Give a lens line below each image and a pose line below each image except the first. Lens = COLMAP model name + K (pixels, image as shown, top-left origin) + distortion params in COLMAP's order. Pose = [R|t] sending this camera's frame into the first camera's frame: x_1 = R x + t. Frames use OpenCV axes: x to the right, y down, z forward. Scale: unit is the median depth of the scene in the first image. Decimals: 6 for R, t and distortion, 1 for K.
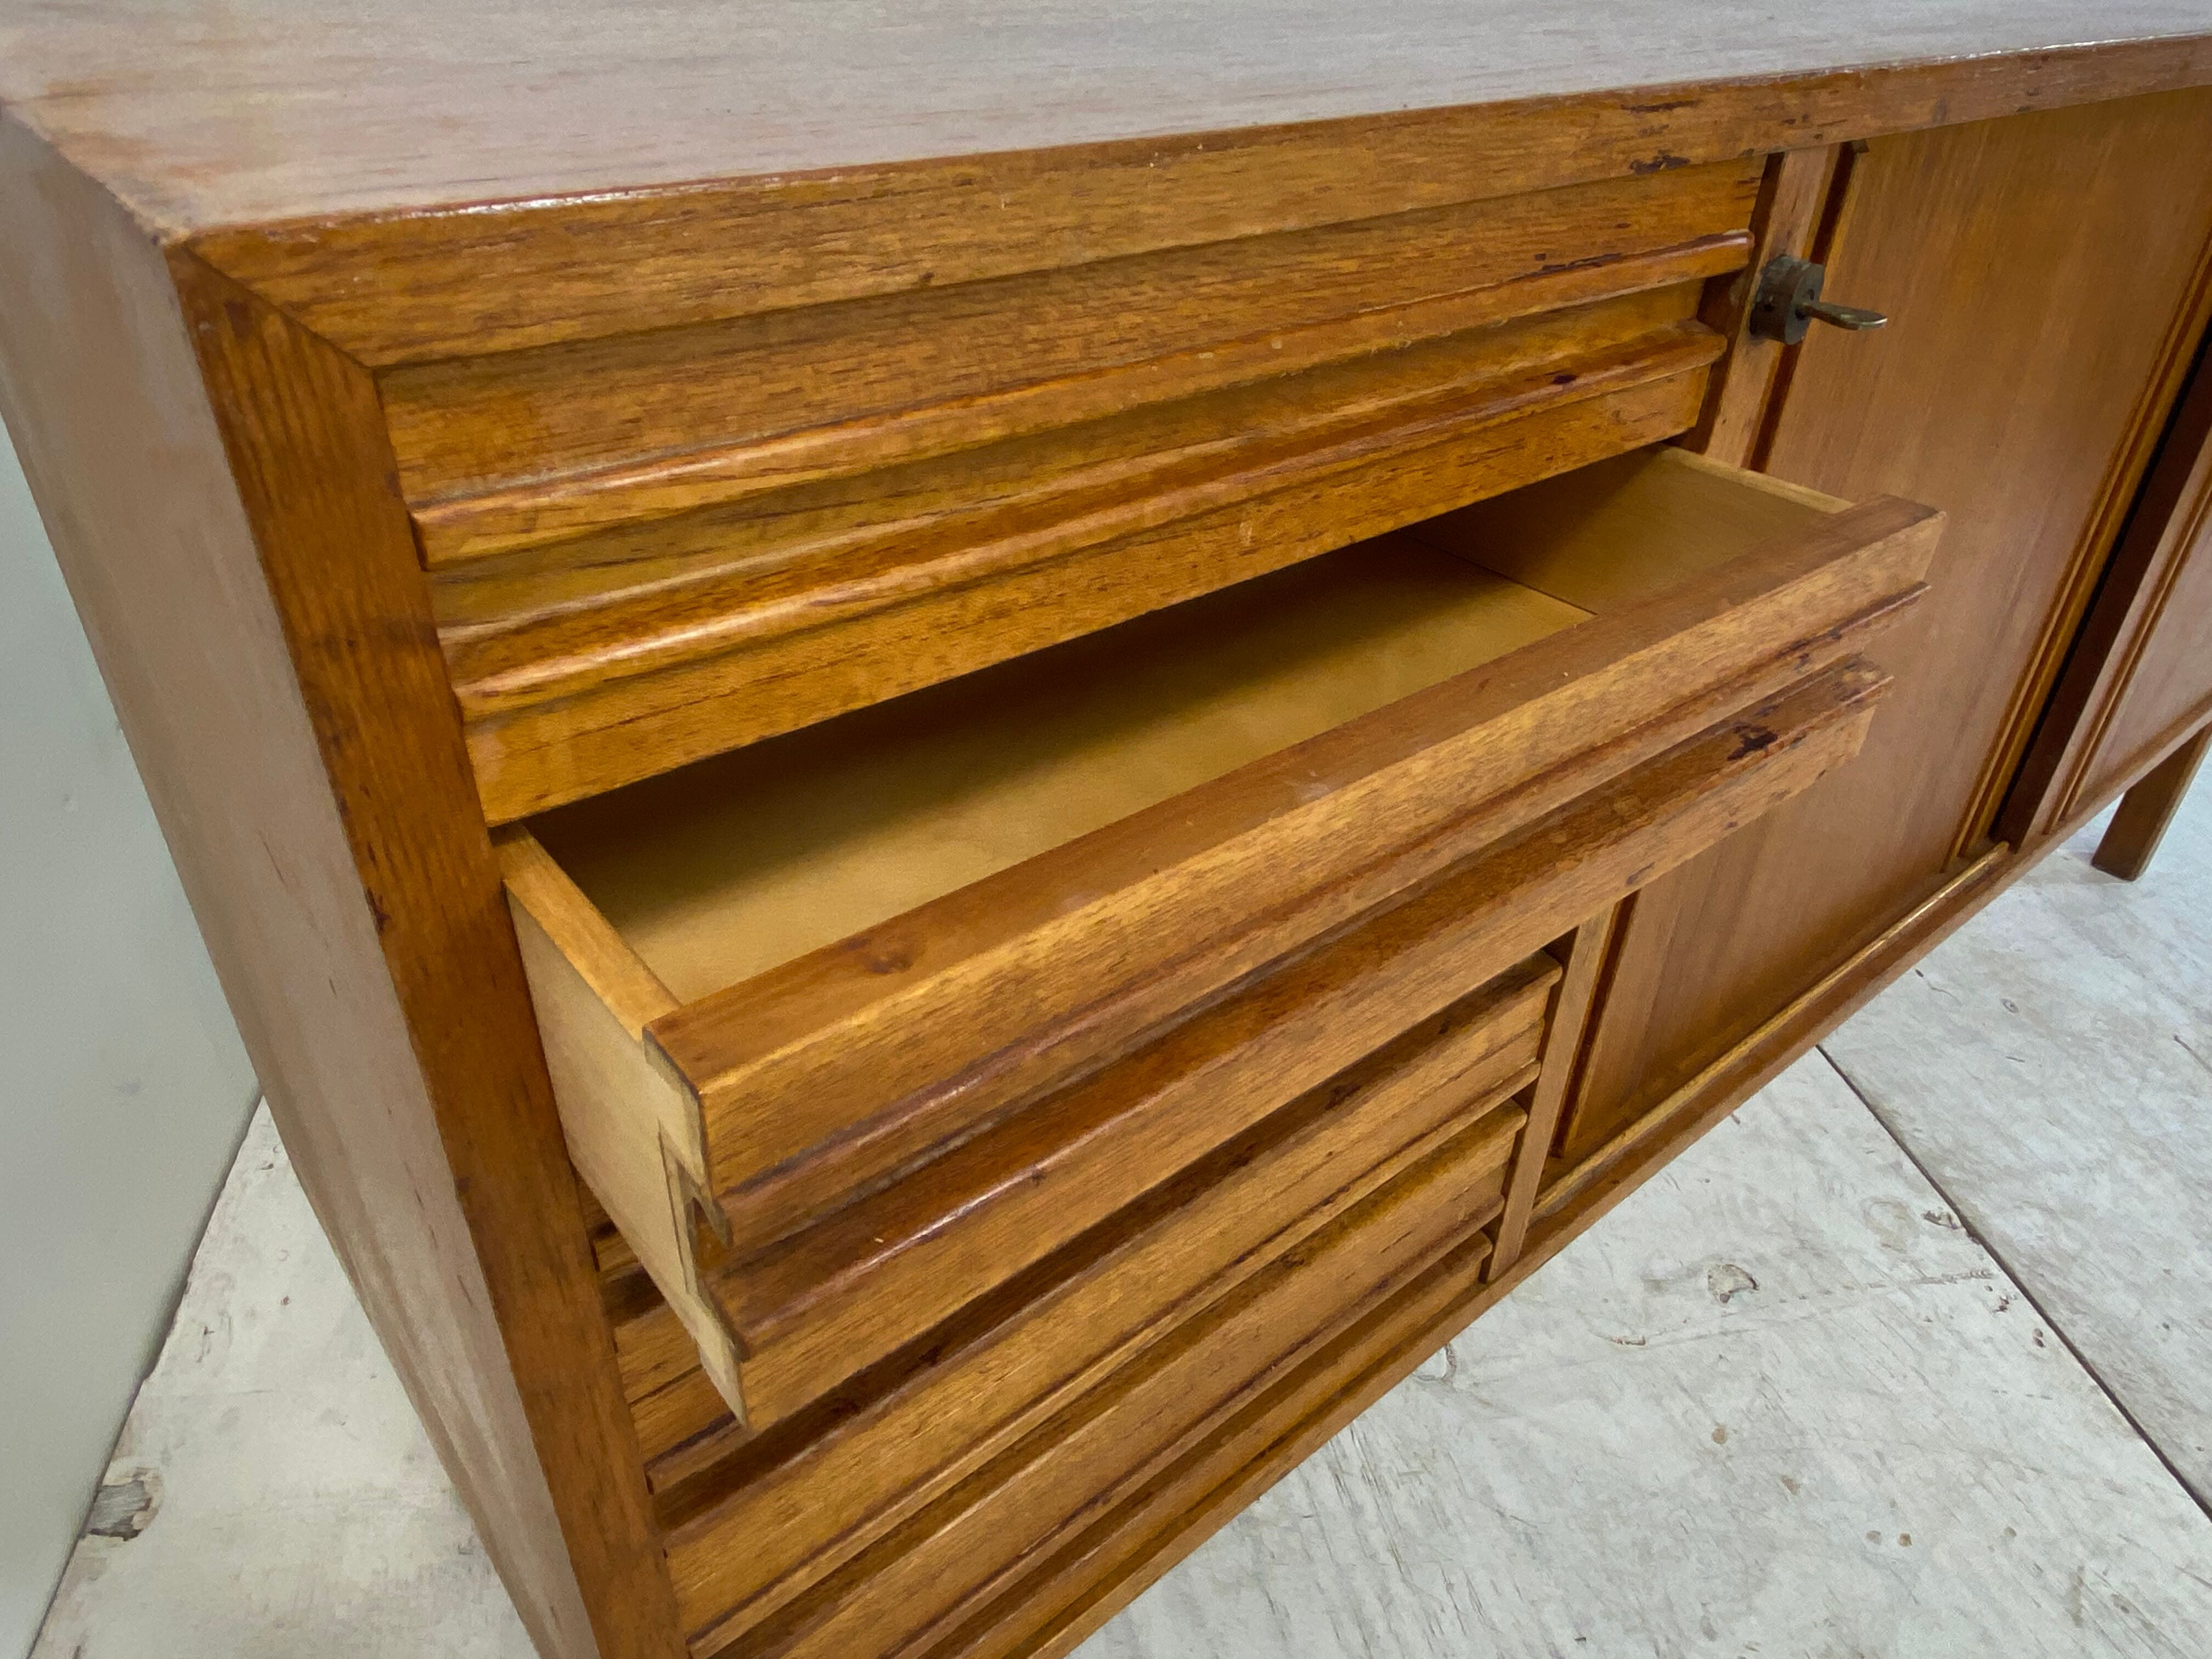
lens RADIAL K [[1487.7, 0, 1104.6], [0, 1487.7, 831.5], [0, 0, 1]] dist [0.017079, -0.019509]
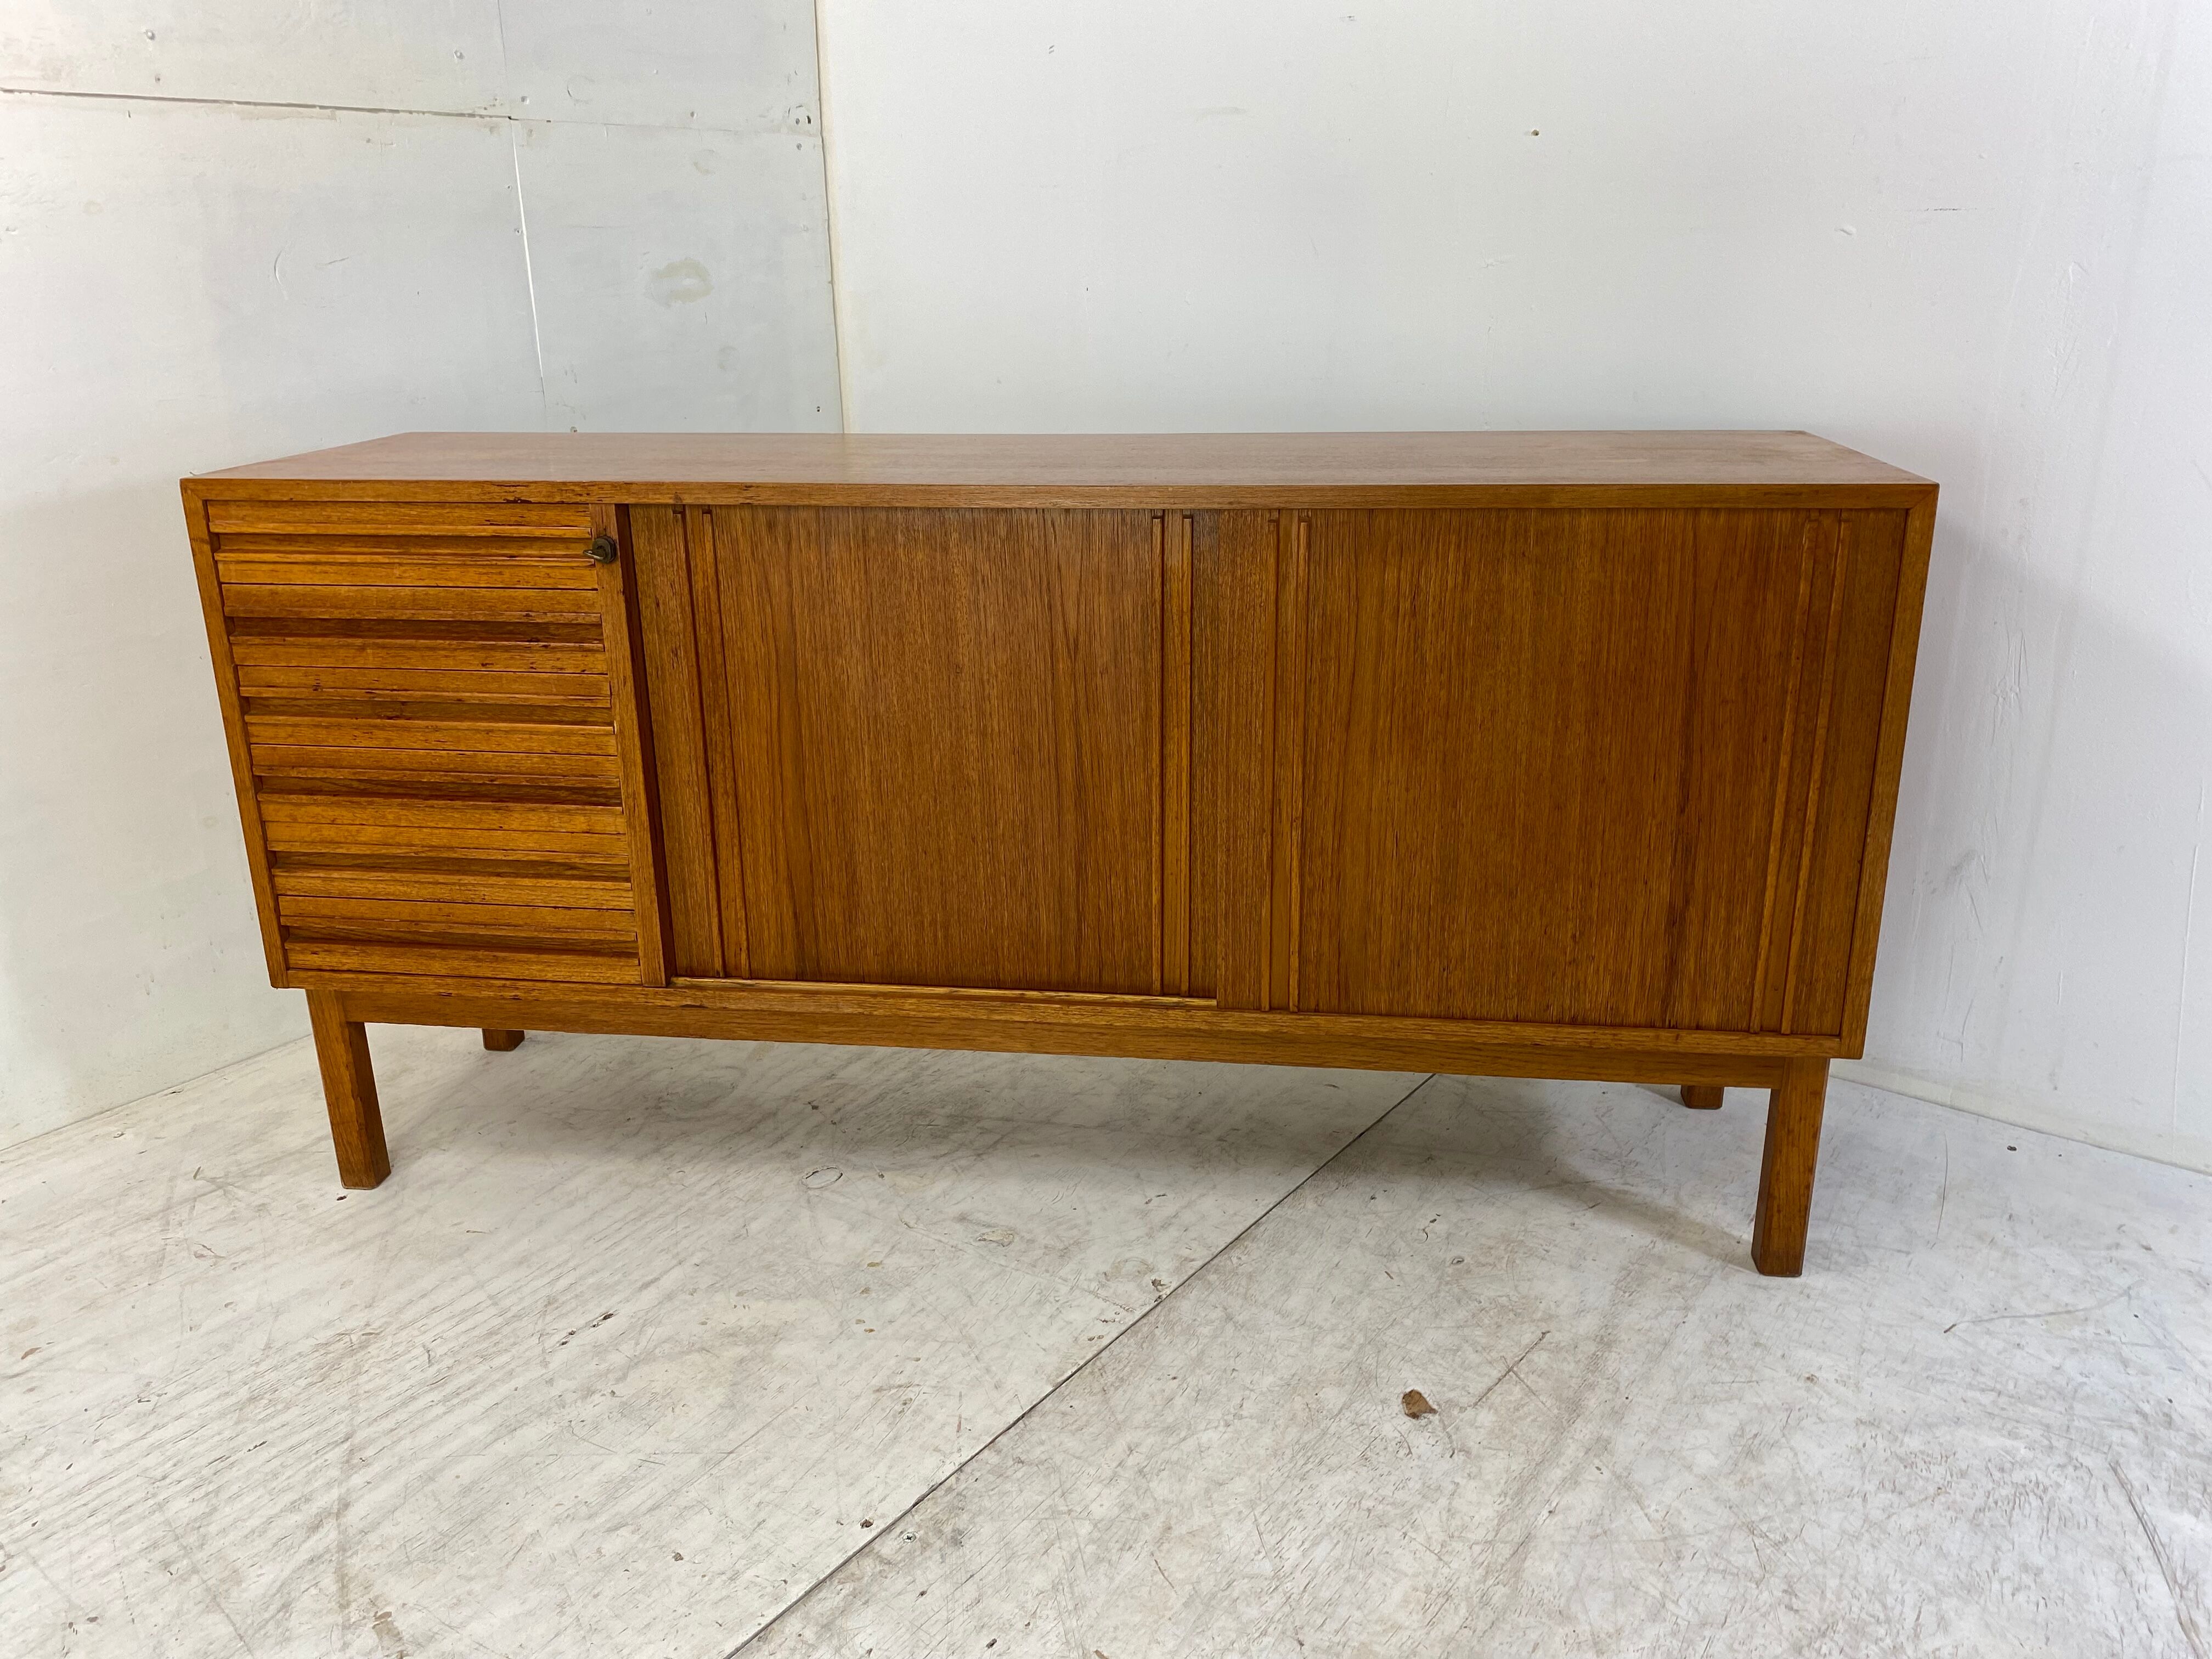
lens RADIAL K [[1717.6, 0, 1084.6], [0, 1717.6, 801.0], [0, 0, 1]] dist [0.011425, -0.014619]
pose [[0.671521, 0.185470, -0.717399, 5.746224], [-0.378801, 0.918022, -0.117239, 0.247054], [0.636843, 0.350480, 0.686727, -0.955773]]
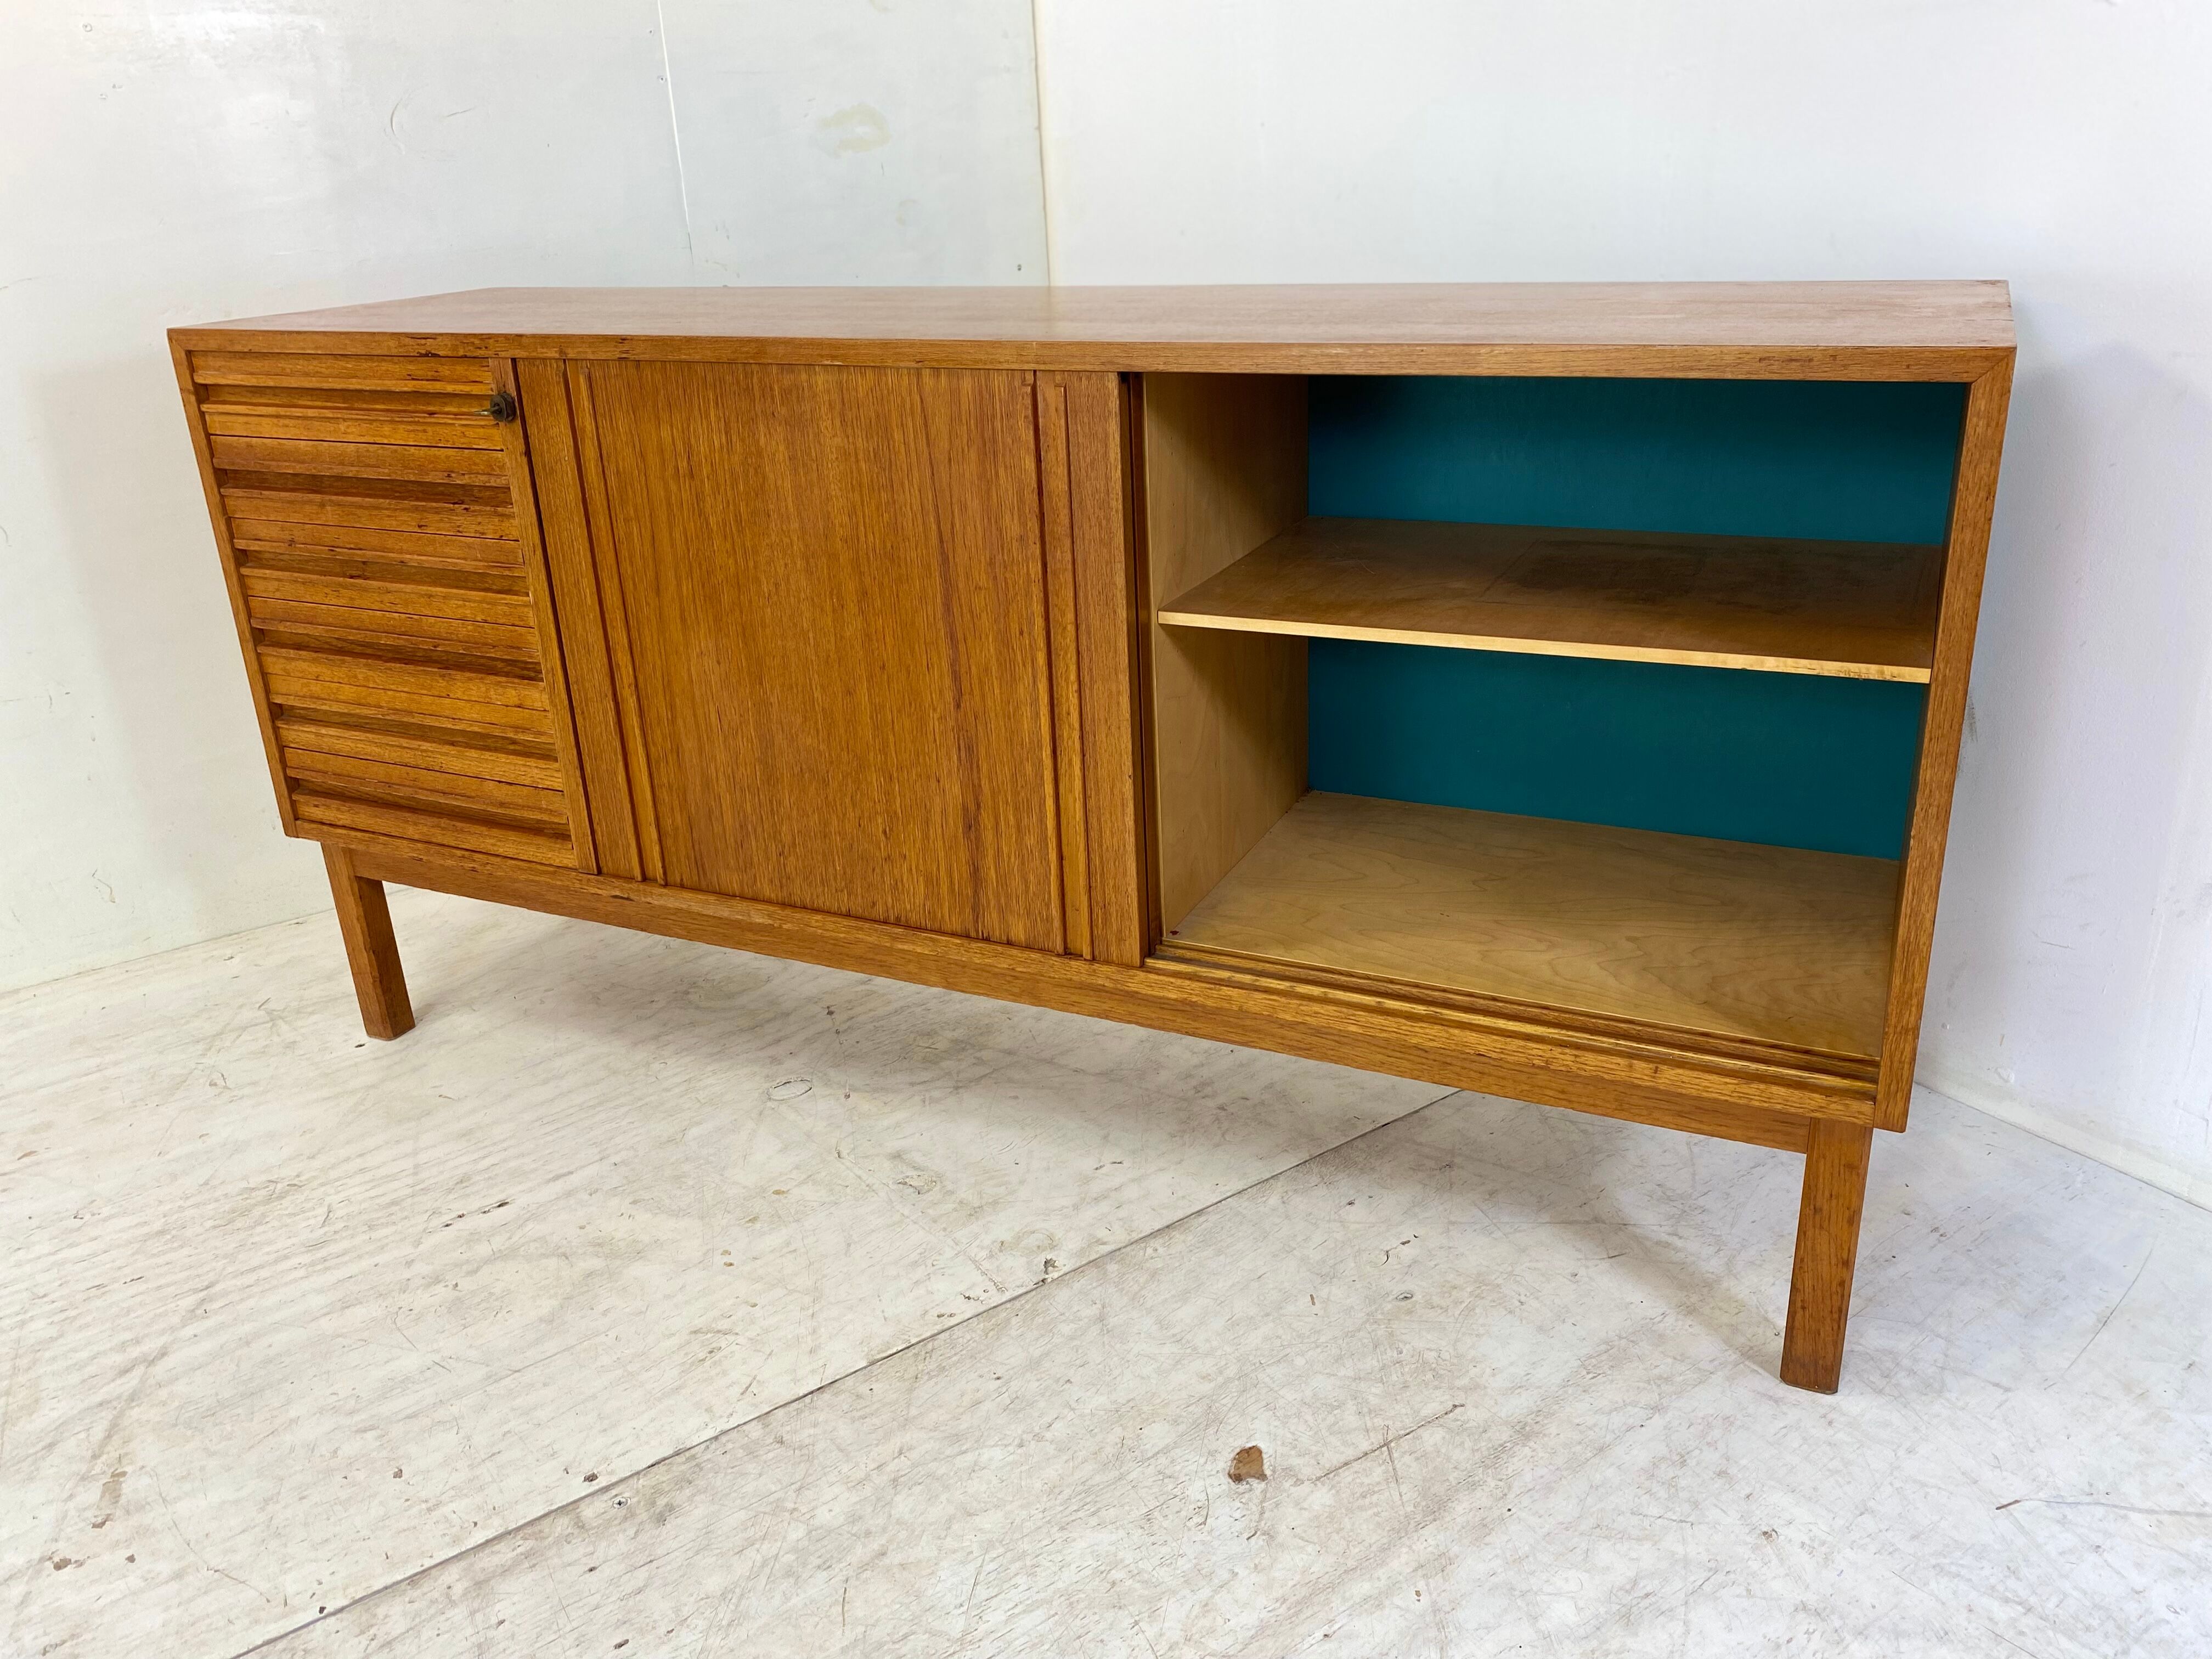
lens RADIAL K [[1718.4, 0, 1102.4], [0, 1718.4, 796.1], [0, 0, 1]] dist [0.009863, -0.009040]
pose [[0.411284, 0.279512, -0.867594, 6.161089], [-0.456900, 0.886829, 0.069115, -0.684884], [0.788726, 0.367977, 0.492447, 0.837227]]
